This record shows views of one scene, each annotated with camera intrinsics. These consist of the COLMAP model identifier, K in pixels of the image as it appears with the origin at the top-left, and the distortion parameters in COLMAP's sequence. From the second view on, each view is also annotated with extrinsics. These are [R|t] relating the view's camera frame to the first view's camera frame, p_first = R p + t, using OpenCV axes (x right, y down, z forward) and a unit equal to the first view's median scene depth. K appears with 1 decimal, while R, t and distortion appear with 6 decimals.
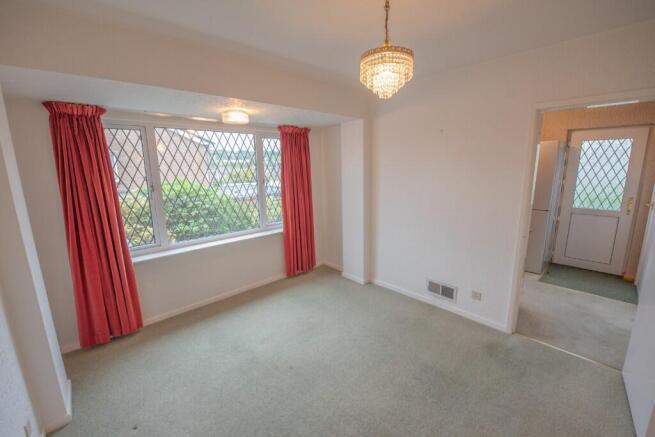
lens RADIAL K [[273.8, 0, 327.5], [0, 273.8, 218.5], [0, 0, 1]] dist [-0.000878, 0.000333]
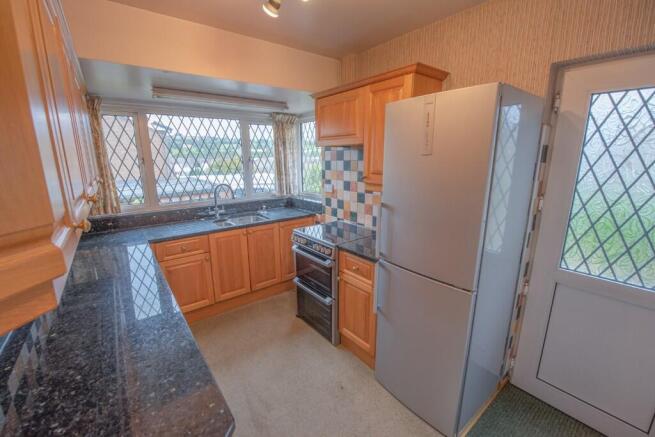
lens RADIAL K [[270.8, 0, 324.5], [0, 270.8, 222.3], [0, 0, 1]] dist [-0.013518, -0.000093]
pose [[0.995357, 0.021254, -0.093880, 0.602181], [-0.017034, 0.998818, 0.045534, -0.121975], [0.094737, -0.043723, 0.994542, 0.596284]]
